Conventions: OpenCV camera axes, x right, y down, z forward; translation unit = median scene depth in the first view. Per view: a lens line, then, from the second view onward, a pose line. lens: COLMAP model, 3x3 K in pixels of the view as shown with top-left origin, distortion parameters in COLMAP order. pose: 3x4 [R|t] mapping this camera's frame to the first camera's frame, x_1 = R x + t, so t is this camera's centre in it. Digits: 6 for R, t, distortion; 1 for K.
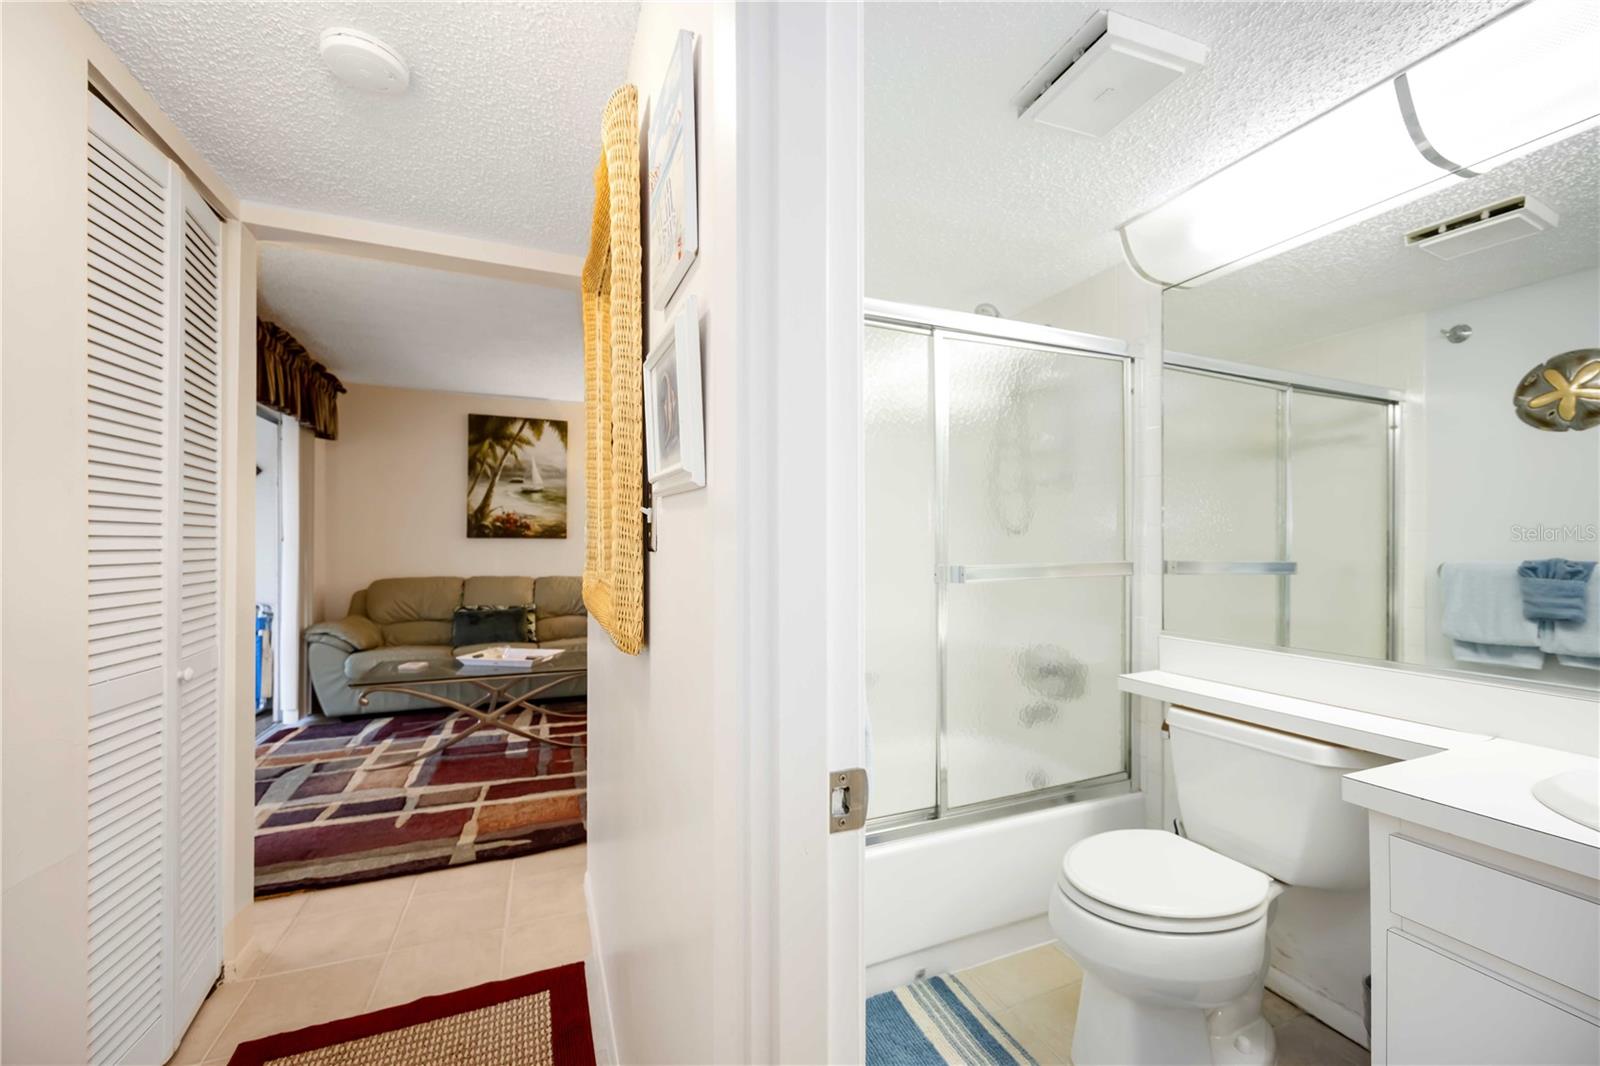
lens RADIAL K [[631.2, 0, 801.3], [0, 631.2, 537.9], [0, 0, 1]] dist [0.000521, 0.000000]
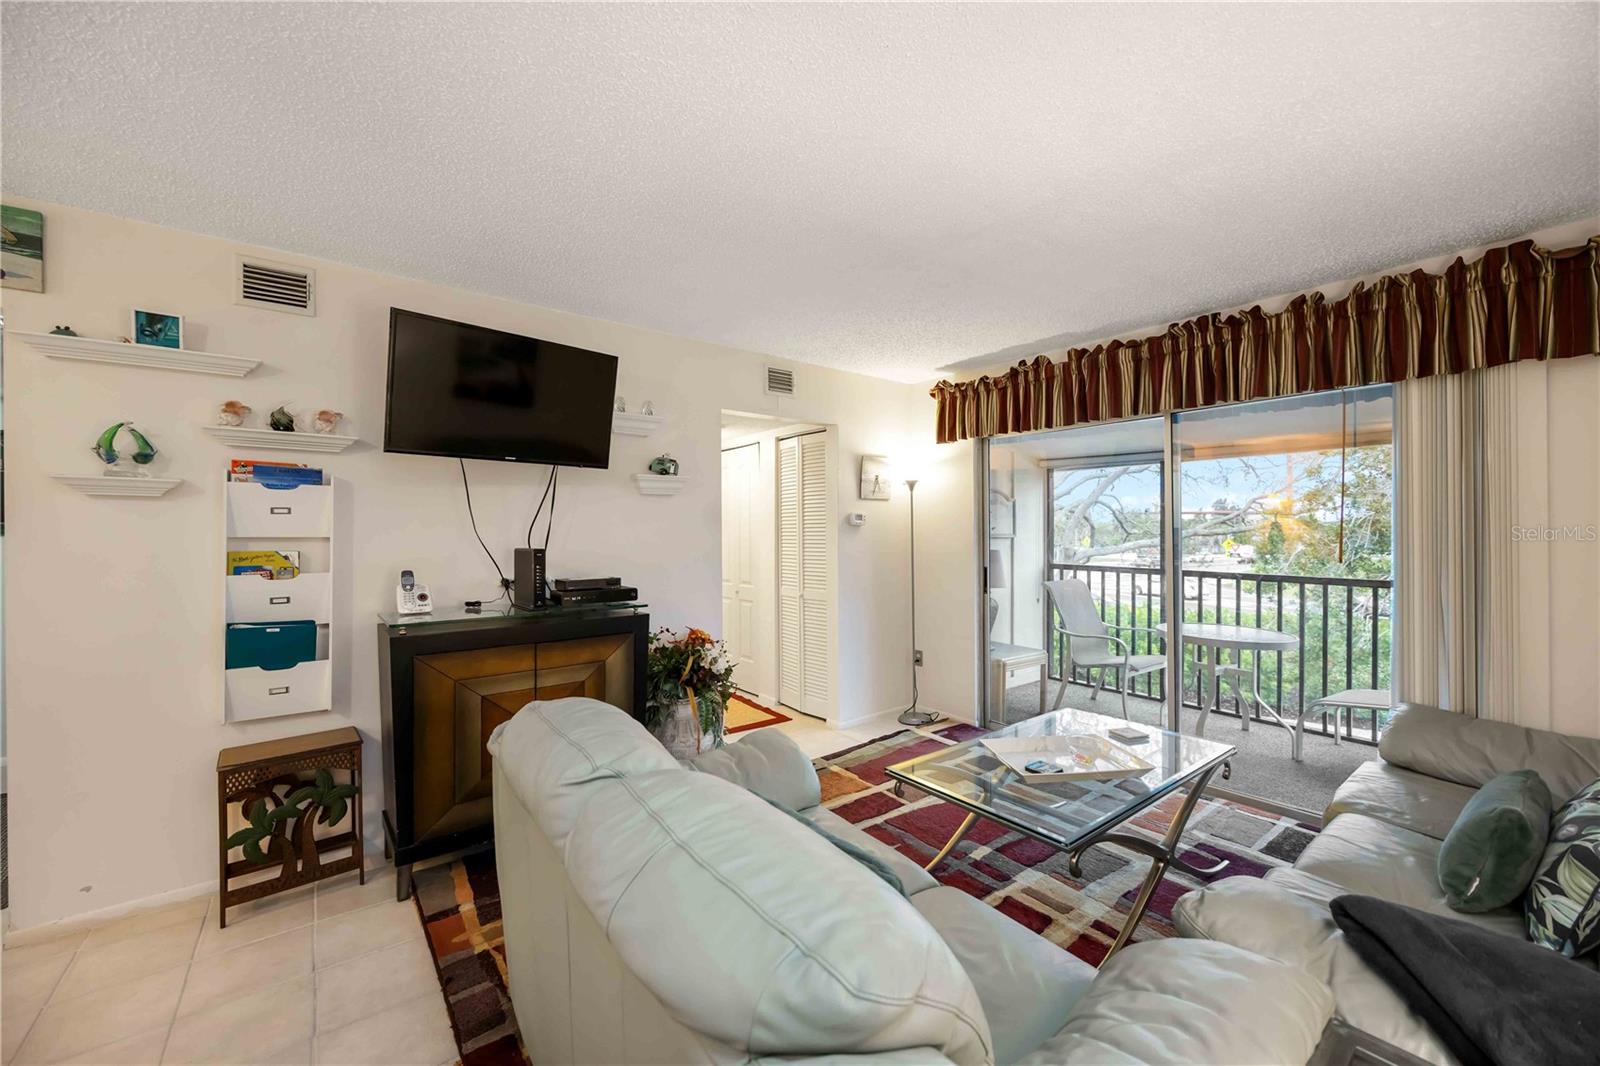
lens RADIAL K [[614.4, 0, 800.0], [0, 614.4, 533.0], [0, 0, 1]] dist [-0.000717, -0.000478]
pose [[-0.963085, 0.004406, -0.269161, -0.042702], [0.005829, 0.999973, -0.004488, -0.019205], [0.269134, -0.005892, -0.963085, 1.098280]]
